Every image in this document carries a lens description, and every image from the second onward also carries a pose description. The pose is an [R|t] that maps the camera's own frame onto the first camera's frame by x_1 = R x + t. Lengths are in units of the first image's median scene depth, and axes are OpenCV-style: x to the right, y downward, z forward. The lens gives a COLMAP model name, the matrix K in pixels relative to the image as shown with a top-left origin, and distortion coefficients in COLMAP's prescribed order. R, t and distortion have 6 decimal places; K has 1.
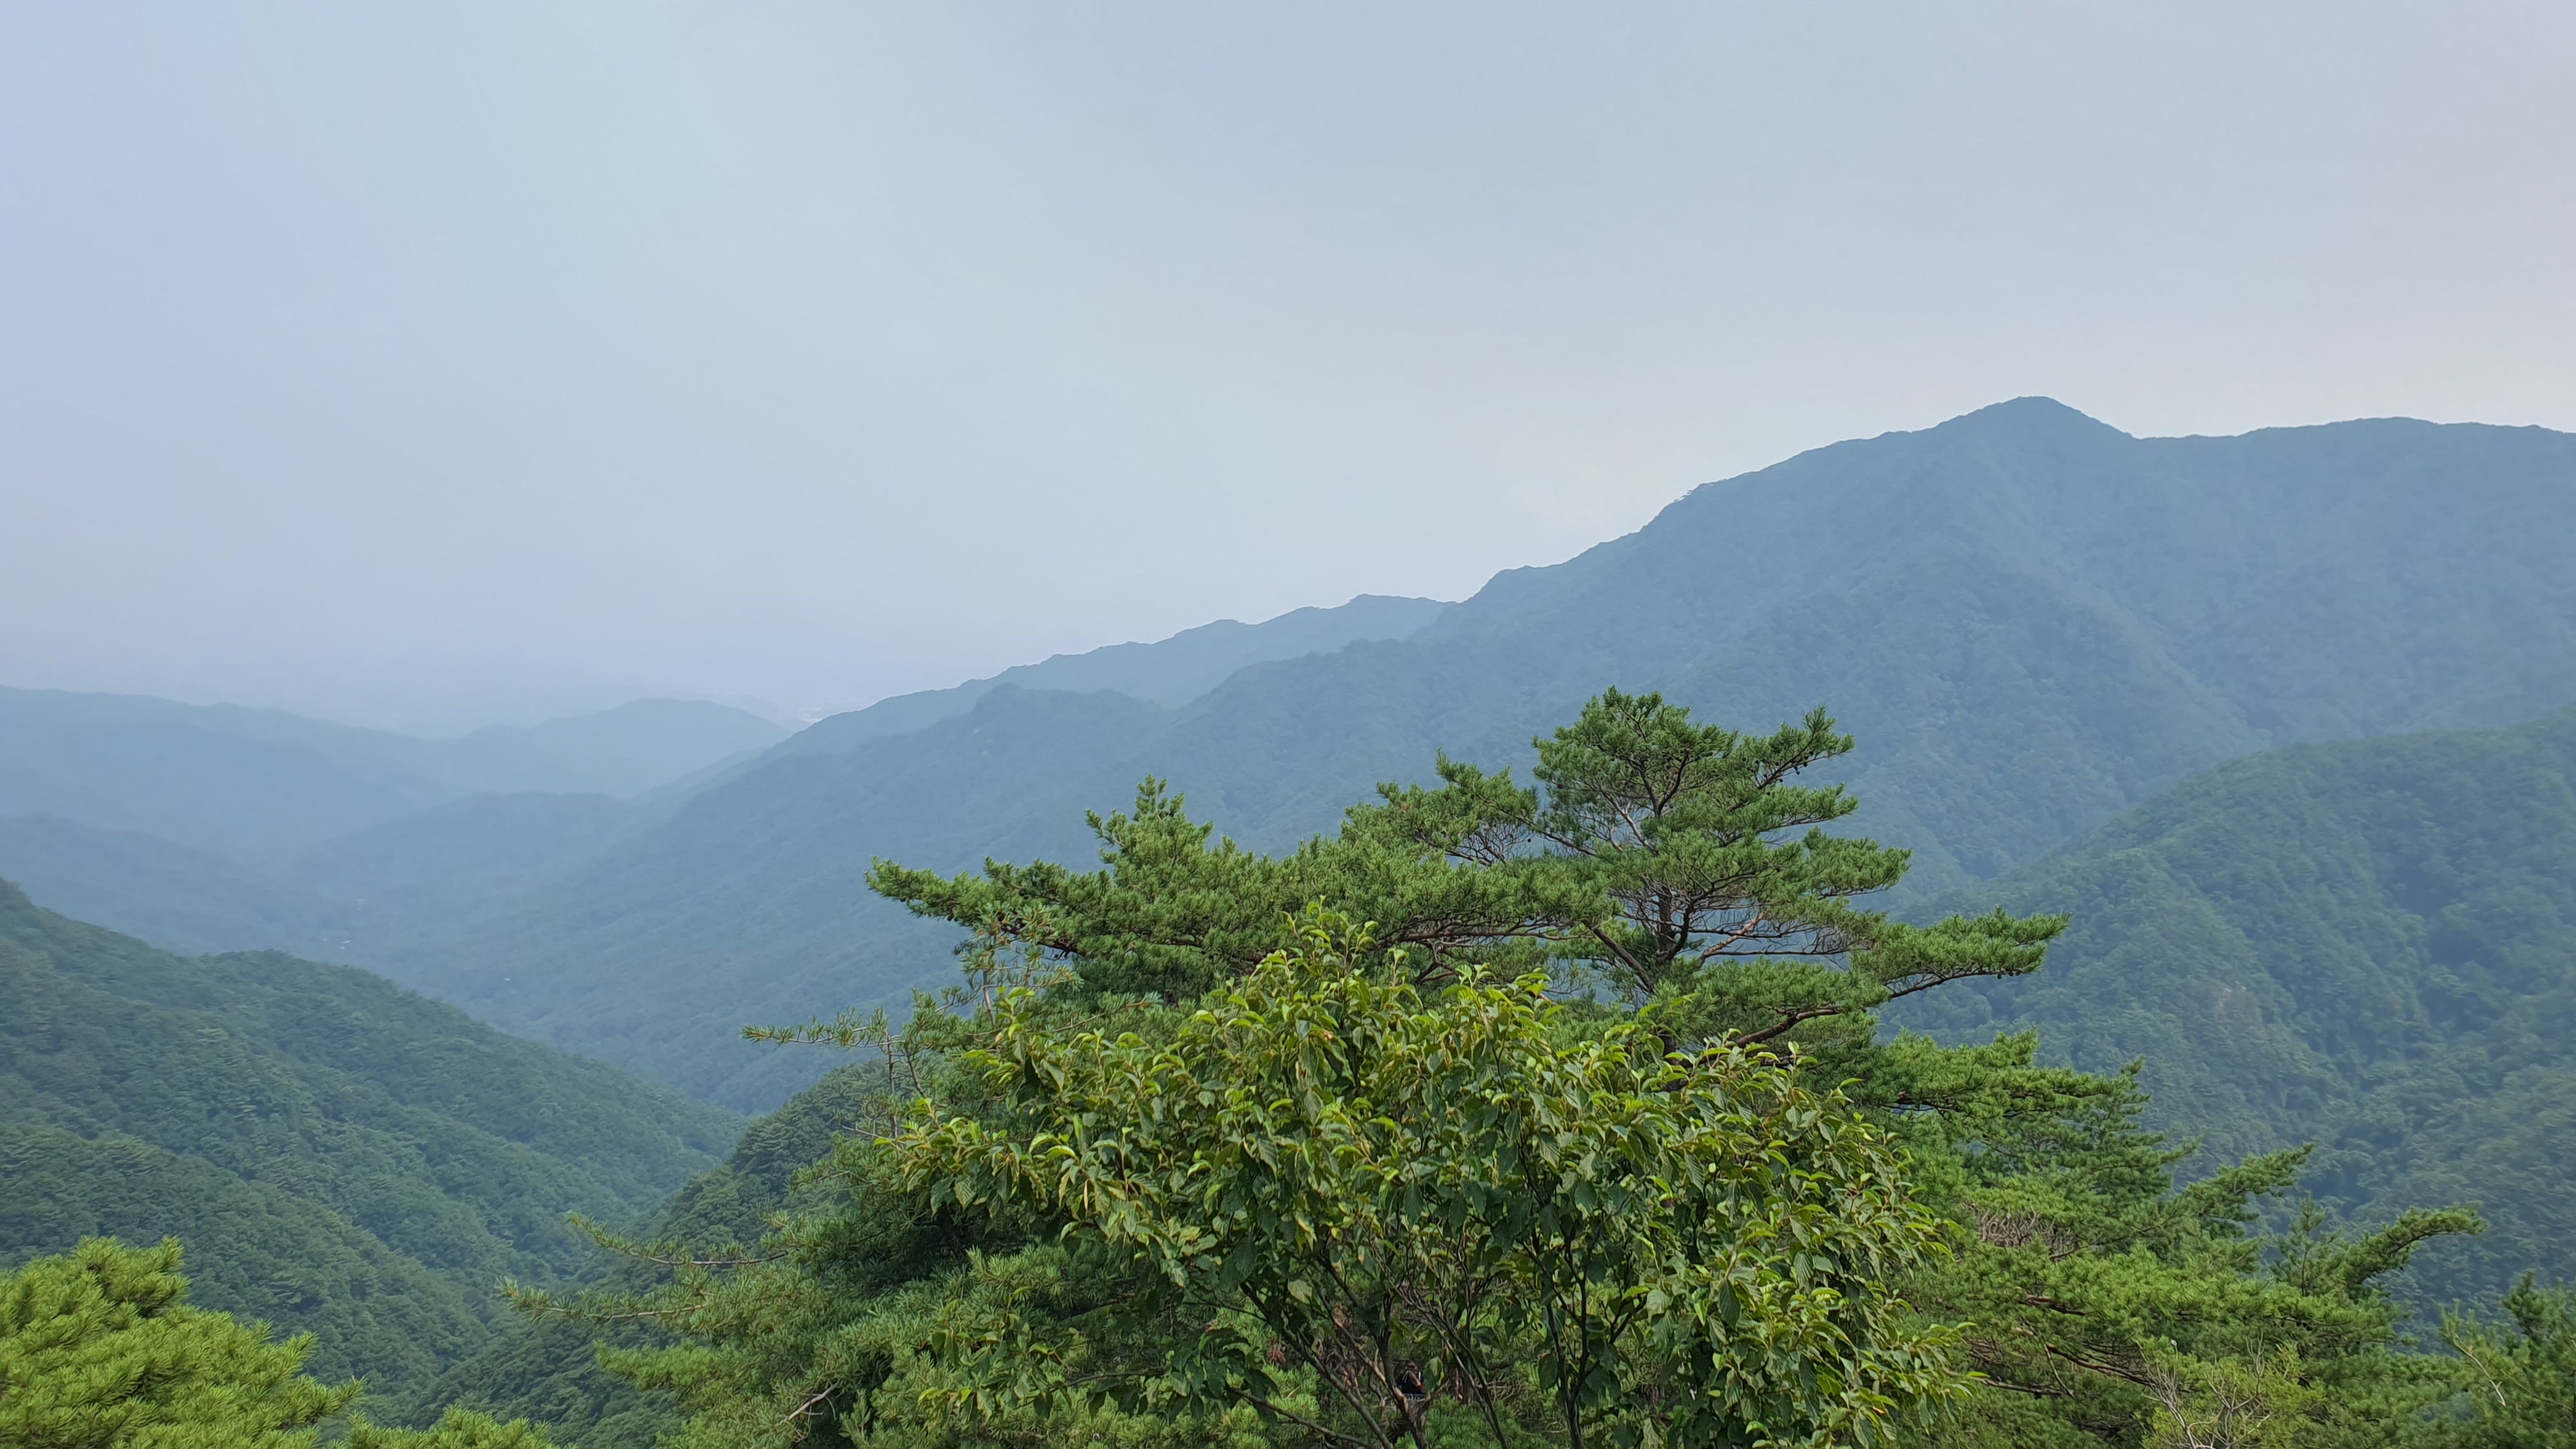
lens RADIAL K [[2099.0, 0, 1297.6], [0, 2099.0, 724.0], [0, 0, 1]] dist [0.002246, 0.001950]
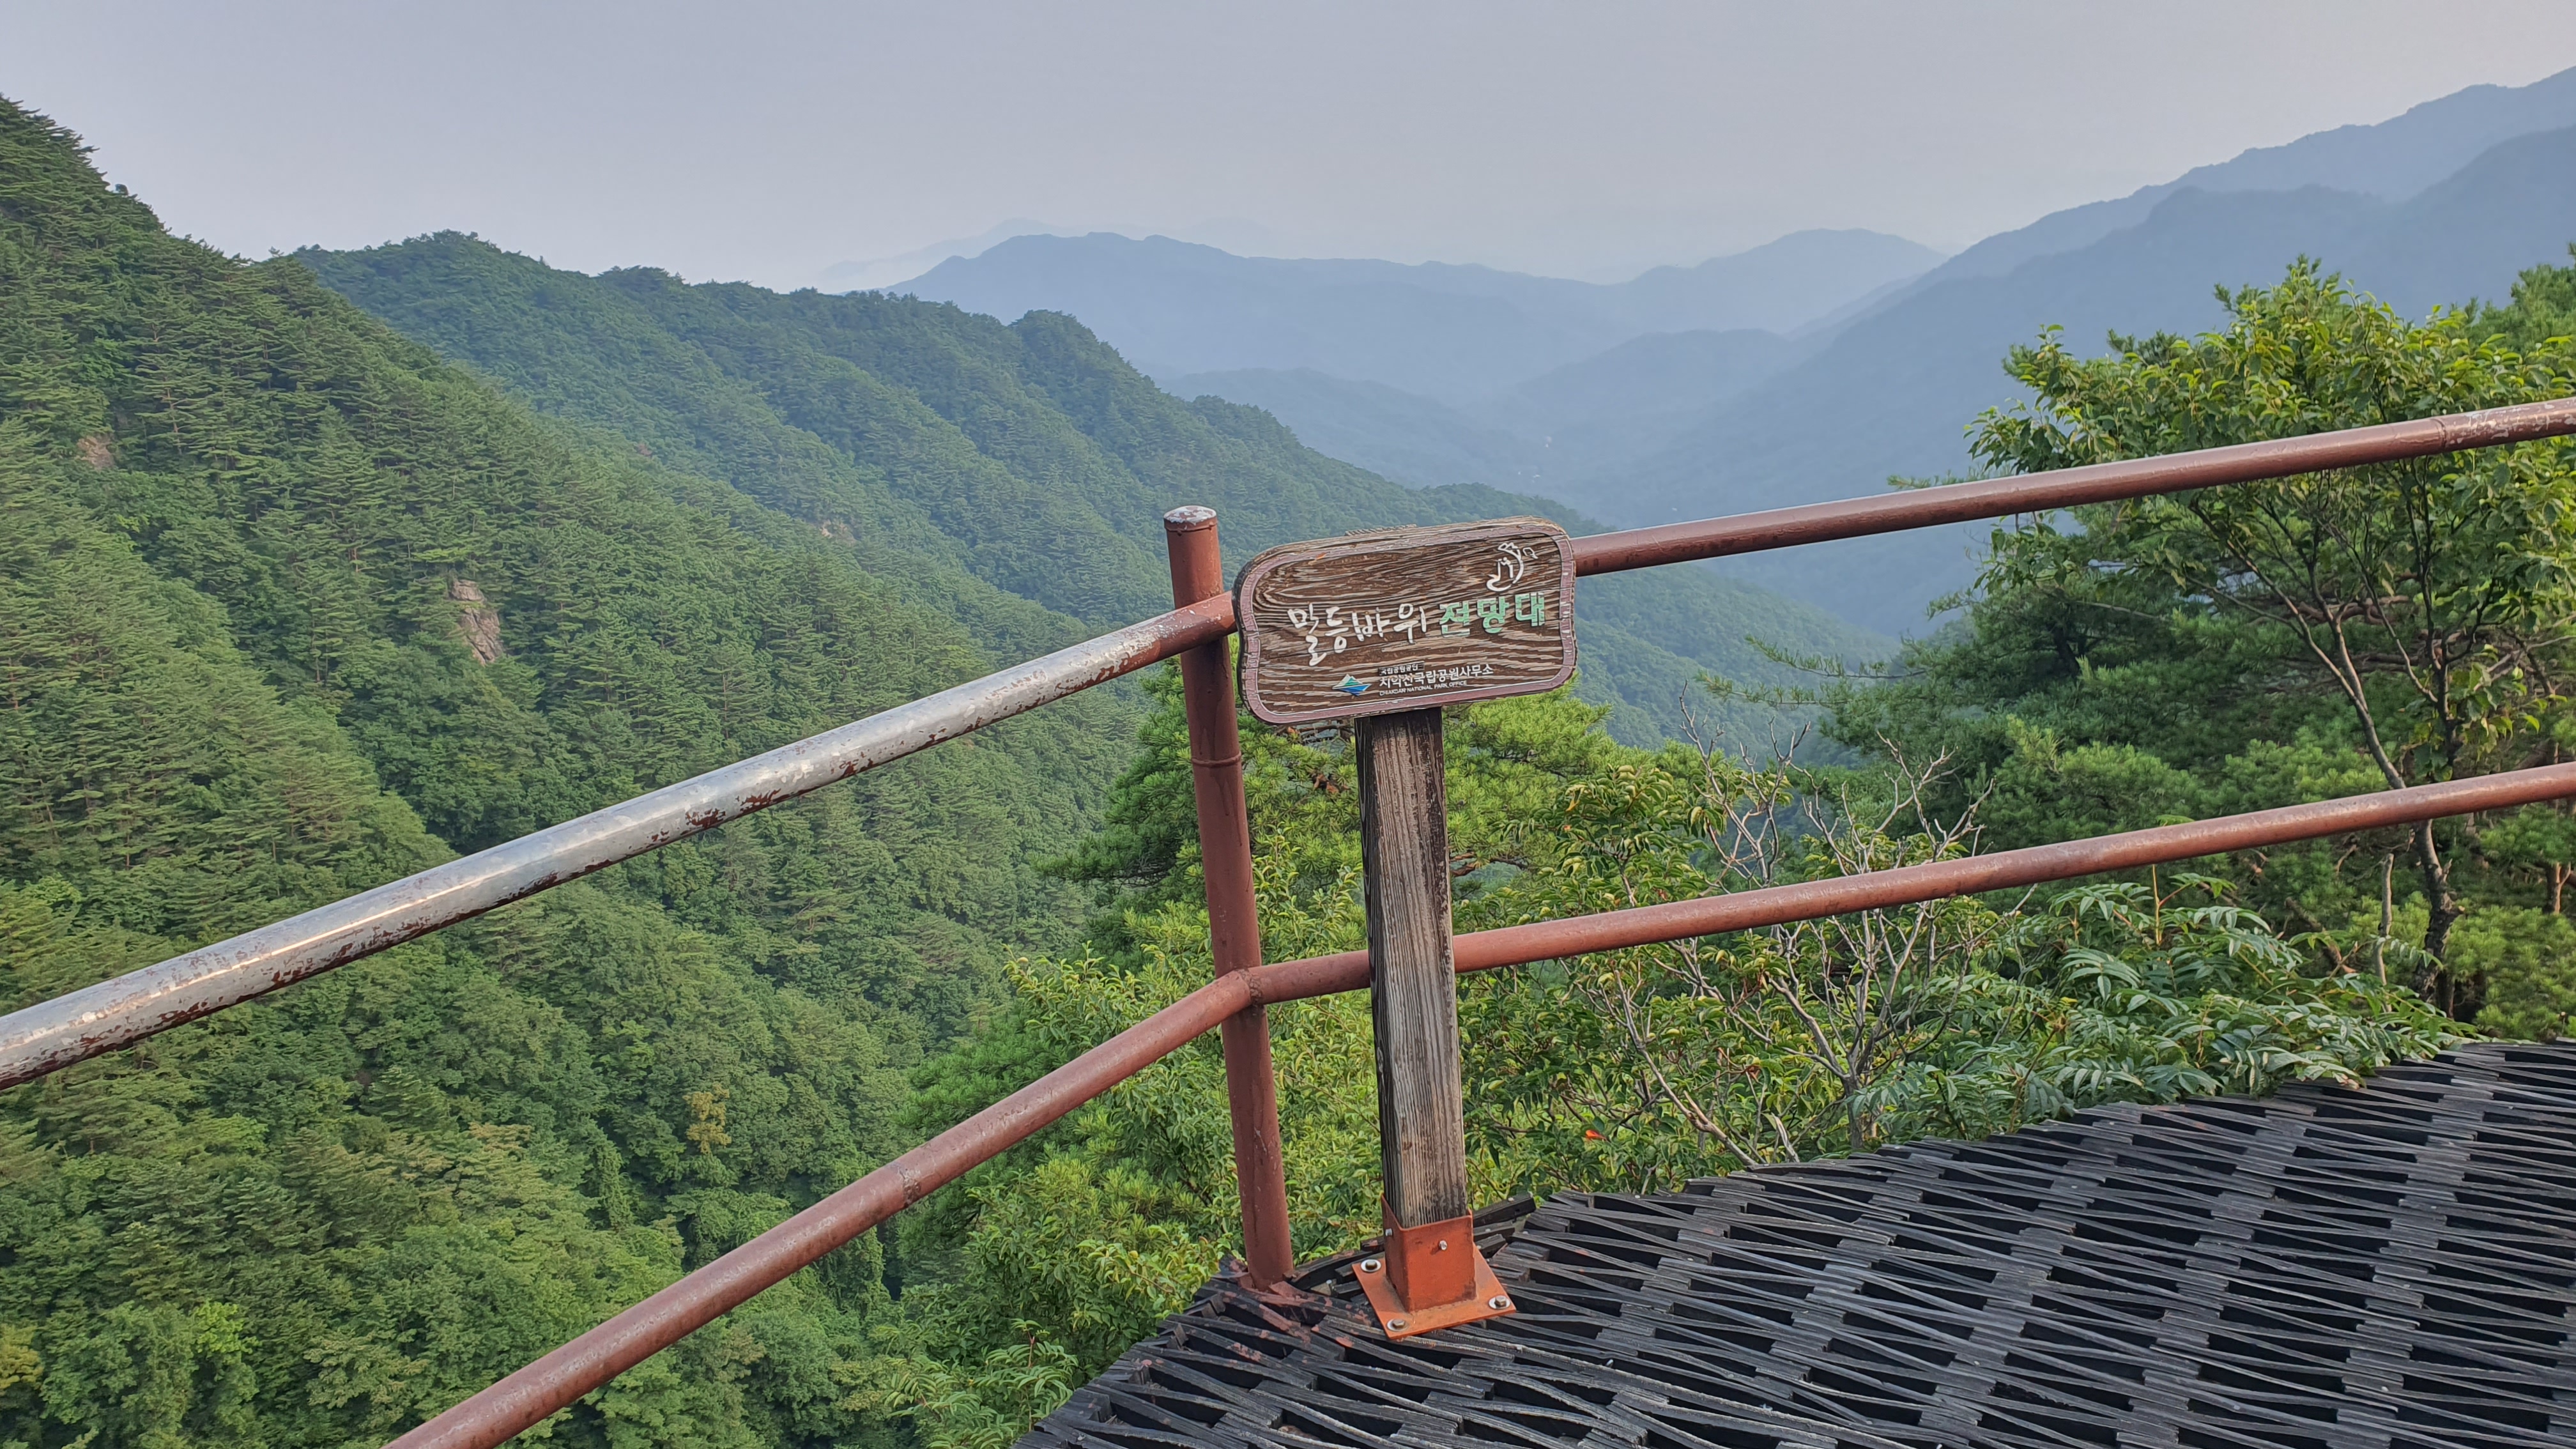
lens RADIAL K [[2099.0, 0, 1297.6], [0, 2099.0, 724.0], [0, 0, 1]] dist [0.002246, 0.001950]
pose [[0.861408, 0.051354, -0.505310, 0.050670], [0.060799, 0.977296, 0.202966, 0.016527], [0.504261, -0.205559, 0.838729, -0.173003]]
